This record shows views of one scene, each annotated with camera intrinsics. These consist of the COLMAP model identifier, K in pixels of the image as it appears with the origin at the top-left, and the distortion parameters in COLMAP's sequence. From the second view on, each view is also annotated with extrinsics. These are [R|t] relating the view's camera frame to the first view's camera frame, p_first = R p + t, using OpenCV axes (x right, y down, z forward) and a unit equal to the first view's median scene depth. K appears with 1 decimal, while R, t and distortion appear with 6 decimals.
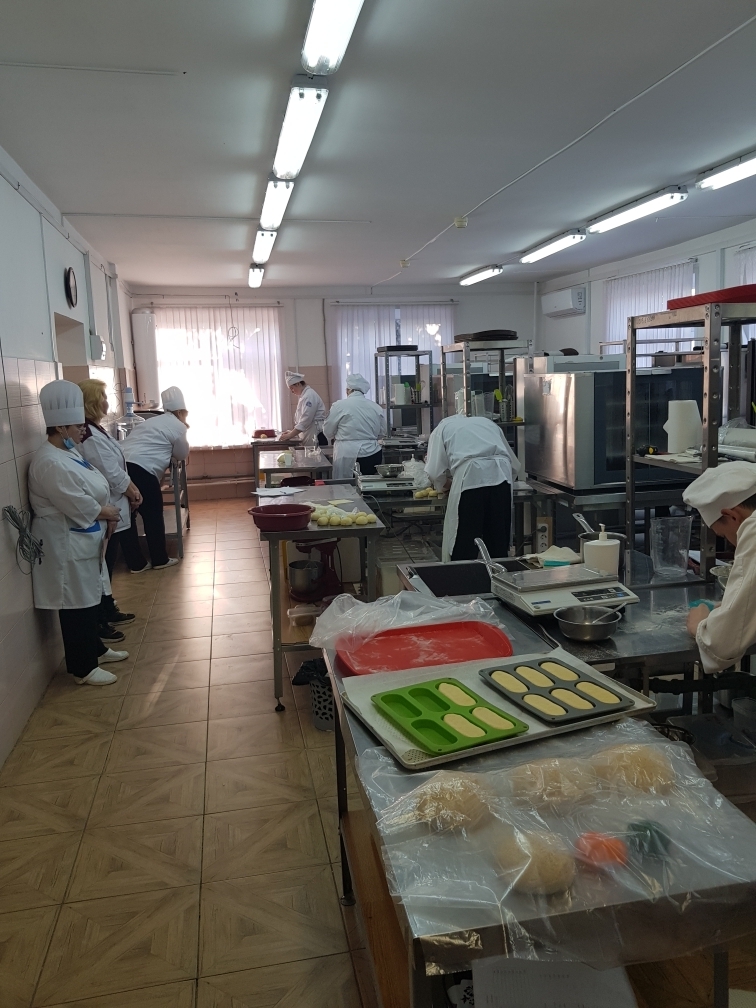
lens RADIAL K [[774.4, 0, 386.3], [0, 774.4, 502.0], [0, 0, 1]] dist [0.000440, -0.003792]
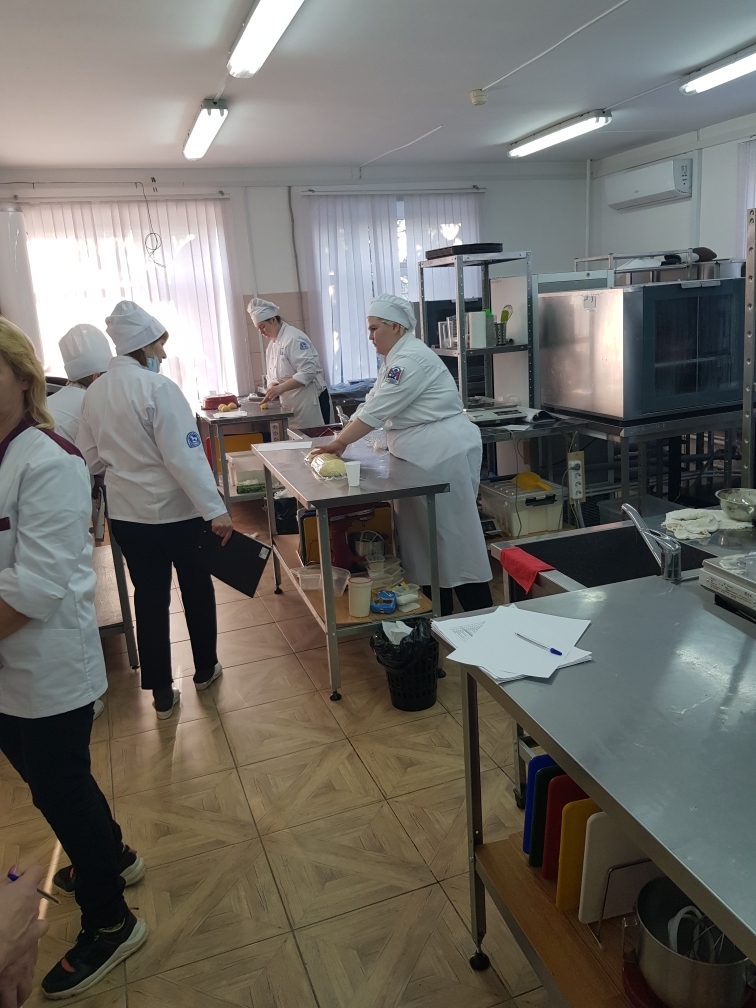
lens RADIAL K [[774.4, 0, 369.4], [0, 774.4, 503.8], [0, 0, 1]] dist [0.000440, -0.003792]
pose [[0.990826, -0.065382, 0.118271, -0.111021], [0.055041, 0.994537, 0.088692, -0.051860], [-0.123424, -0.081369, 0.989013, 0.331098]]
